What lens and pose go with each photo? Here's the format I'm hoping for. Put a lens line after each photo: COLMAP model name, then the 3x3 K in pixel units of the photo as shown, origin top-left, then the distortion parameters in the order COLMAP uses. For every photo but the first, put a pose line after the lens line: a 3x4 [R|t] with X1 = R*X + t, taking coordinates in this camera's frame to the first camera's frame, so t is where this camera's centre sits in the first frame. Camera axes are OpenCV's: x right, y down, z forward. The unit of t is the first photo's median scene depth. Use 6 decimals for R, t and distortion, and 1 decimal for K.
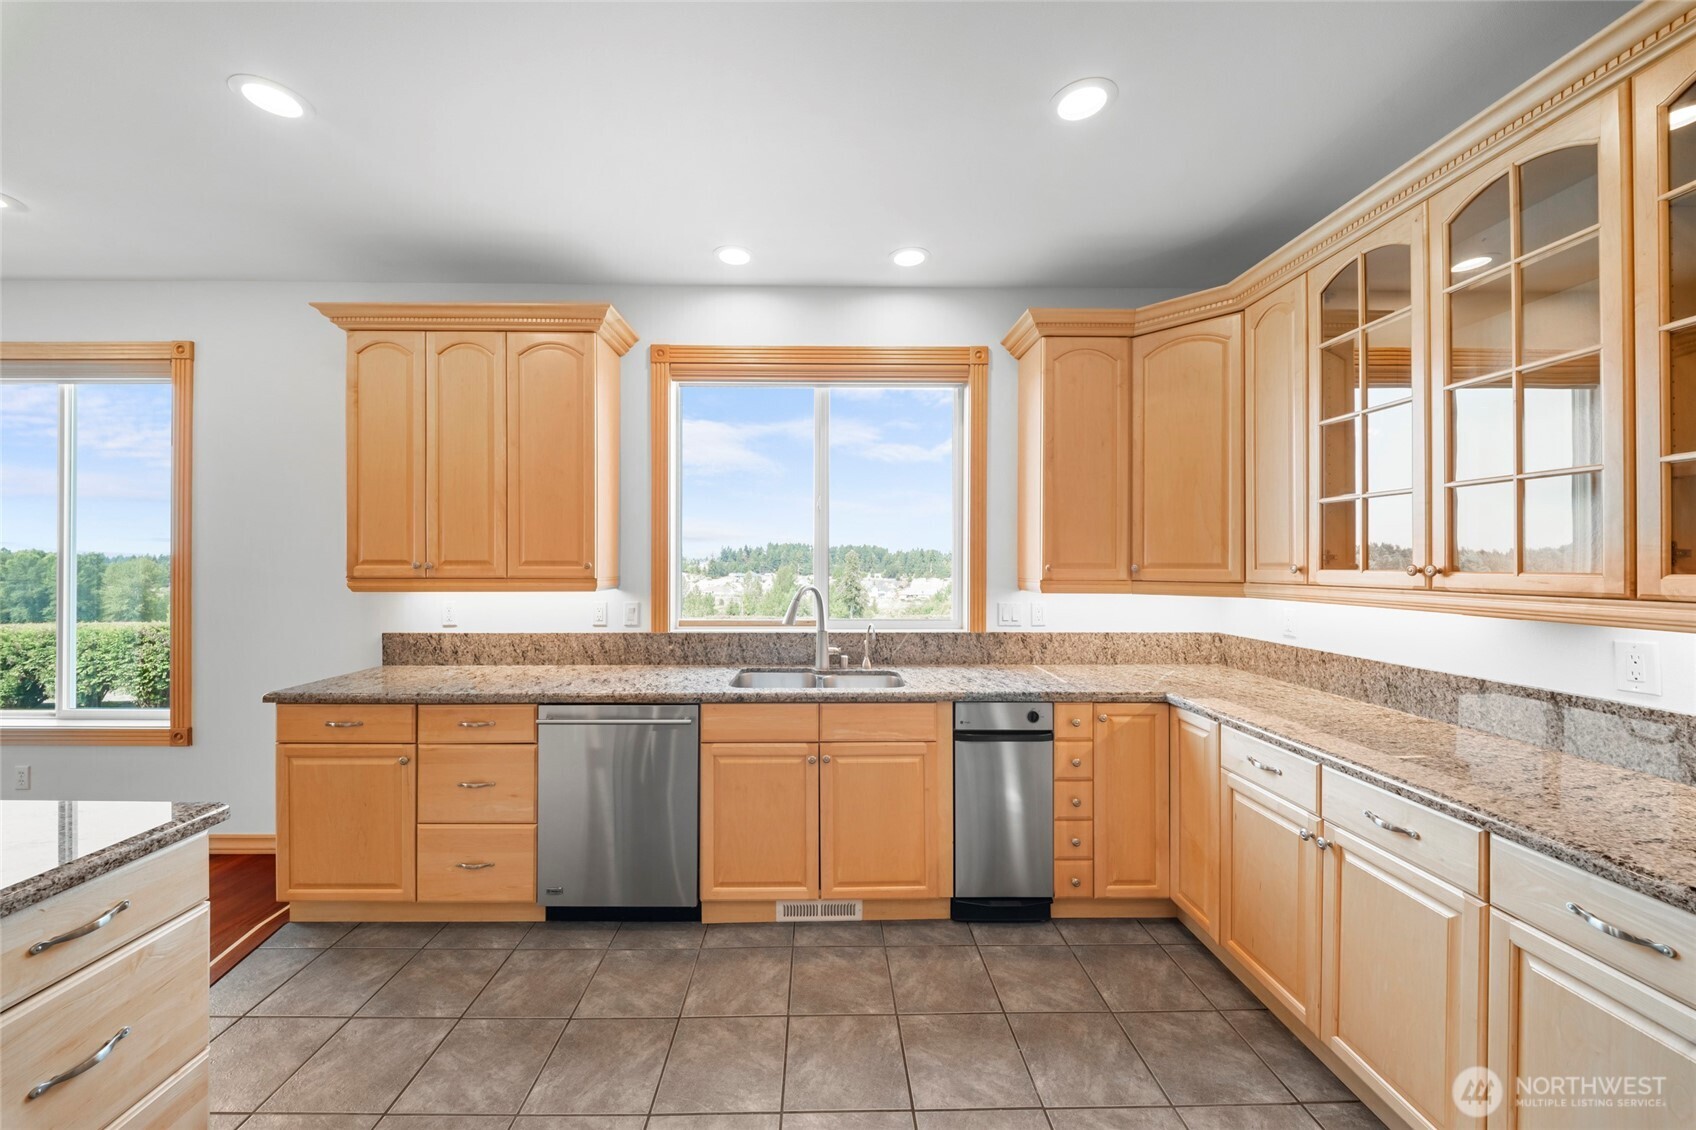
lens RADIAL K [[601.4, 0, 800.8], [0, 601.4, 567.7], [0, 0, 1]] dist [0.000283, -0.001727]
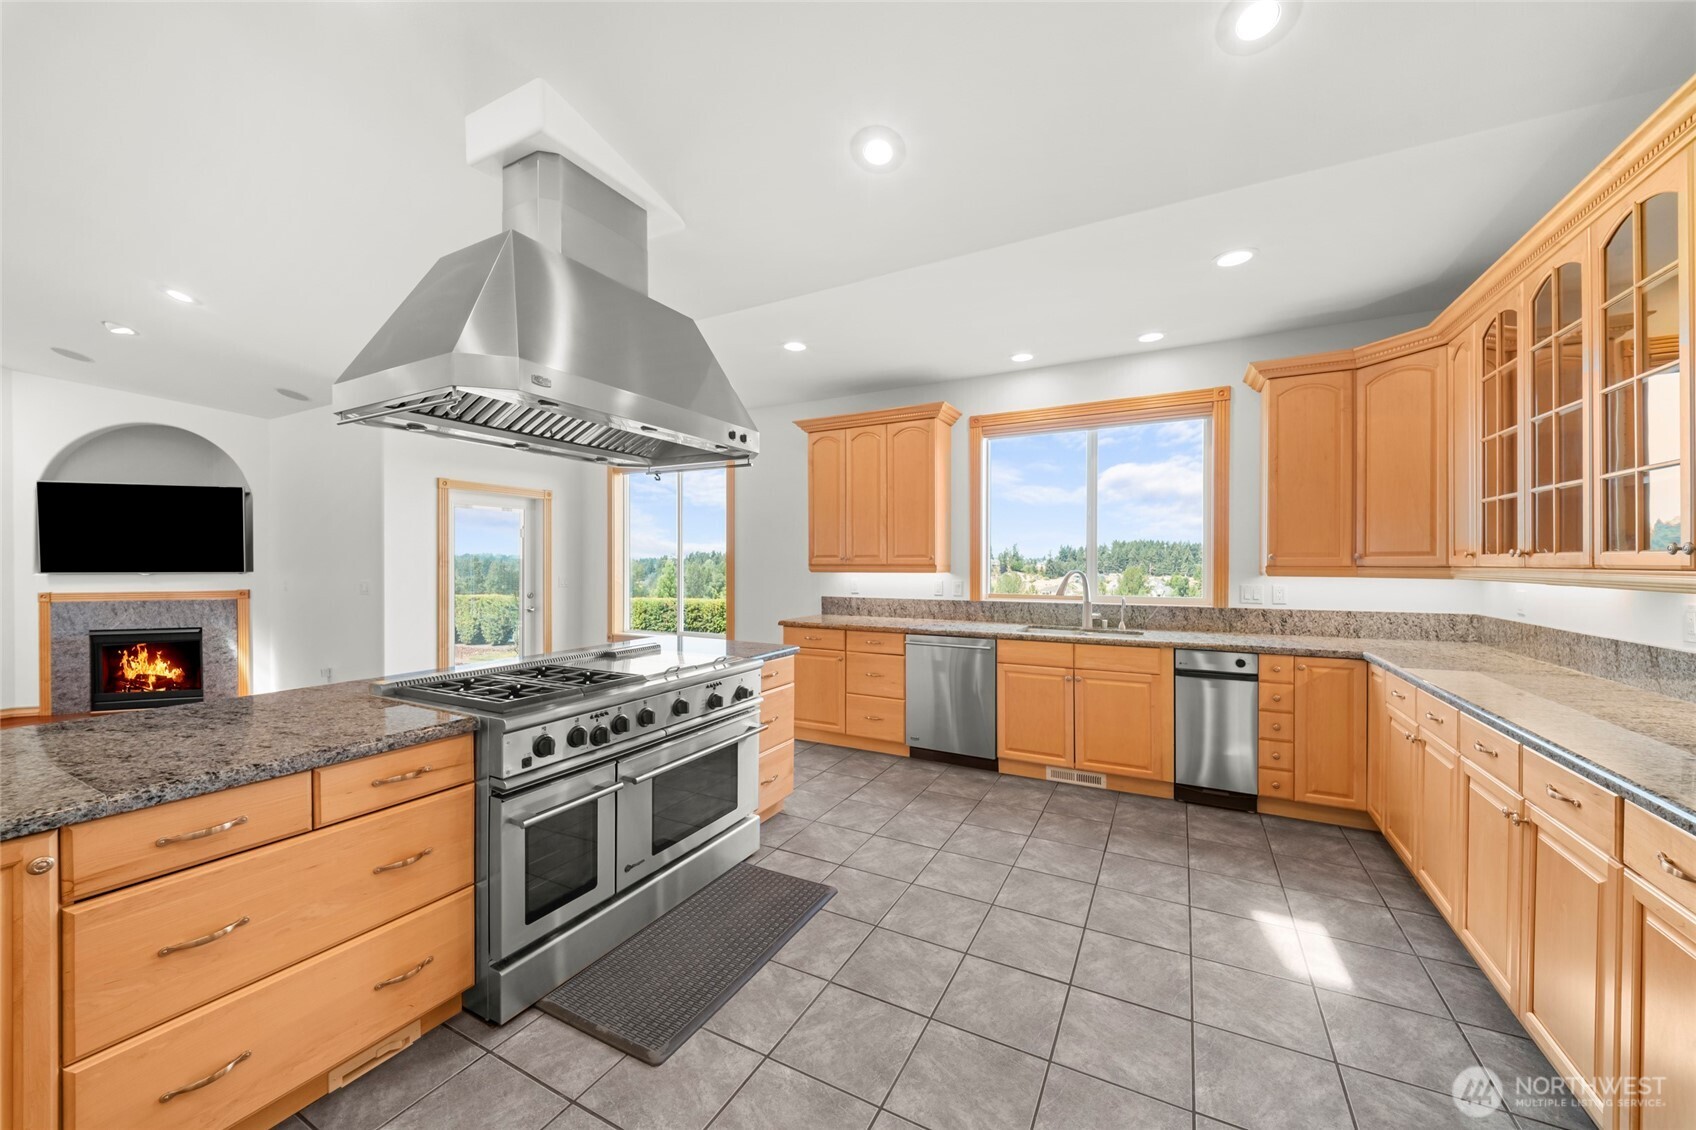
lens RADIAL K [[601.4, 0, 829.6], [0, 601.4, 560.2], [0, 0, 1]] dist [0.000283, -0.001727]
pose [[0.878343, -0.004522, -0.478010, 0.197777], [-0.001341, 0.999928, -0.011923, 0.025140], [0.478029, 0.011114, 0.878274, -0.610736]]
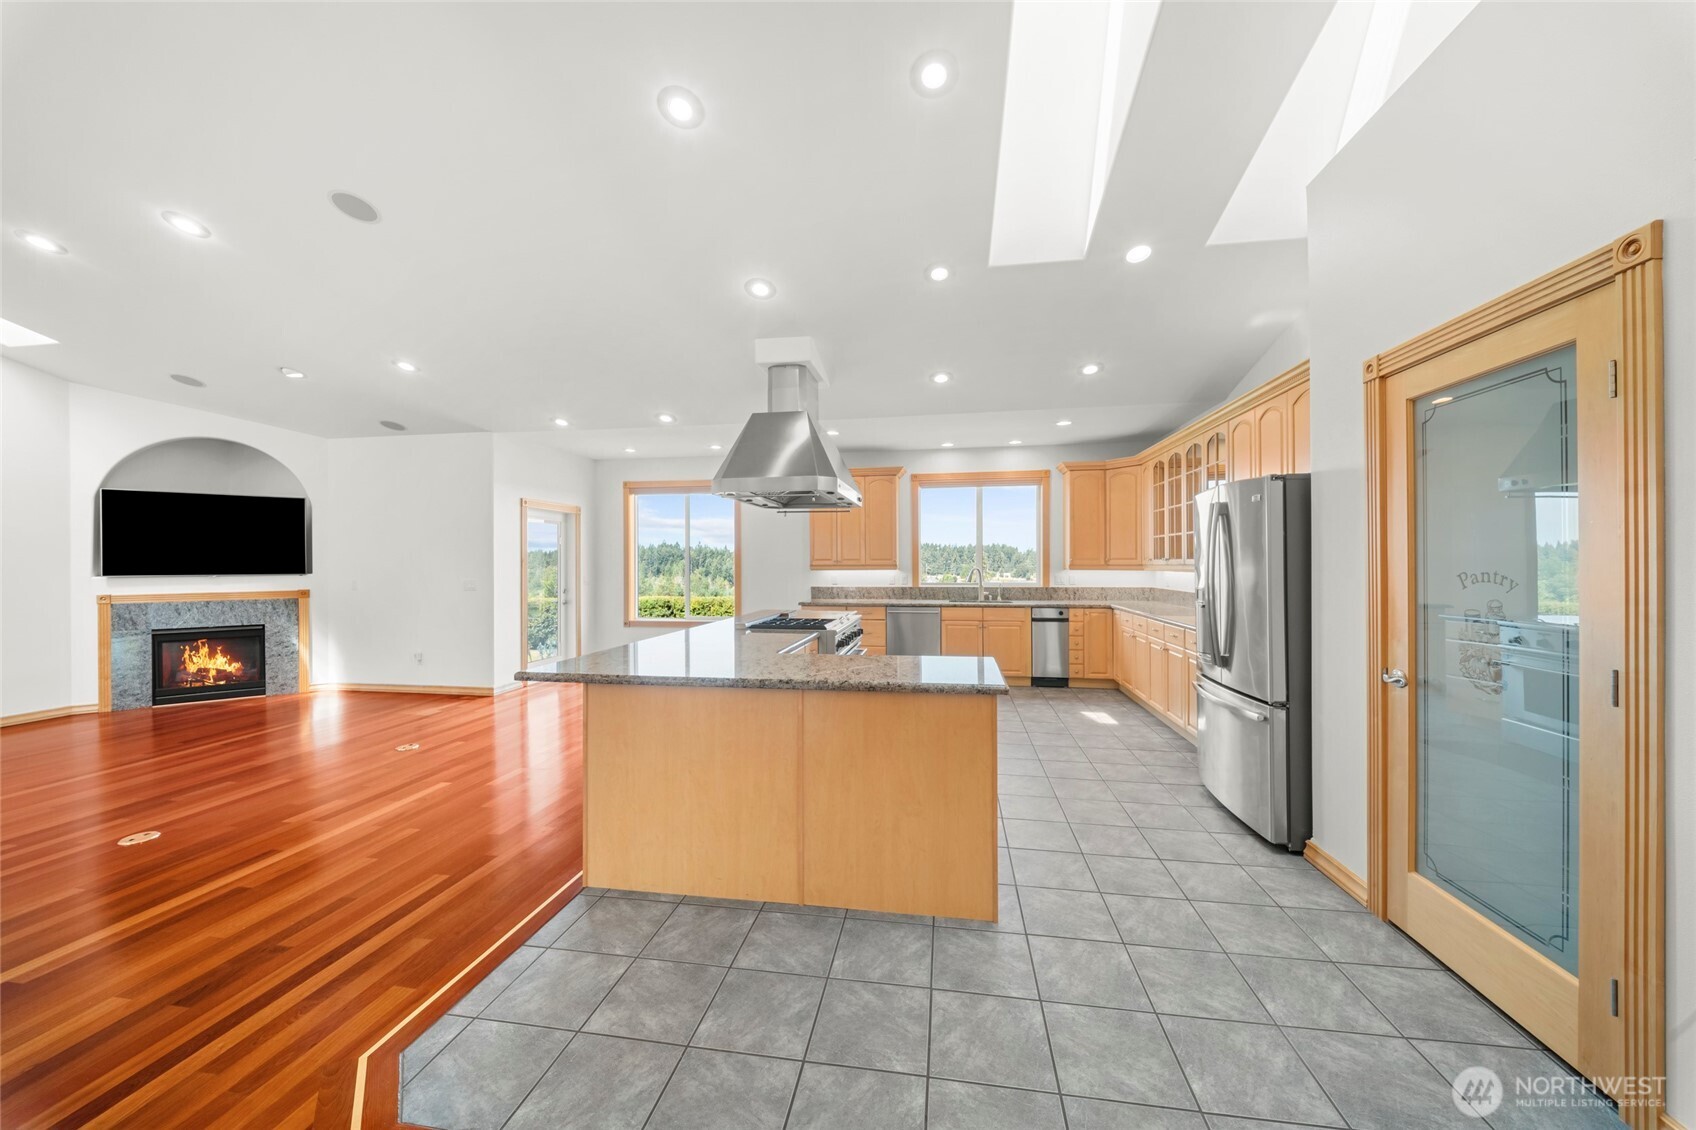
lens RADIAL K [[601.4, 0, 825.9], [0, 601.4, 556.6], [0, 0, 1]] dist [0.000283, -0.001727]
pose [[0.985819, -0.007103, -0.167663, -0.202413], [0.004159, 0.999831, -0.017899, 0.026598], [0.167762, 0.016948, 0.985682, -1.771795]]
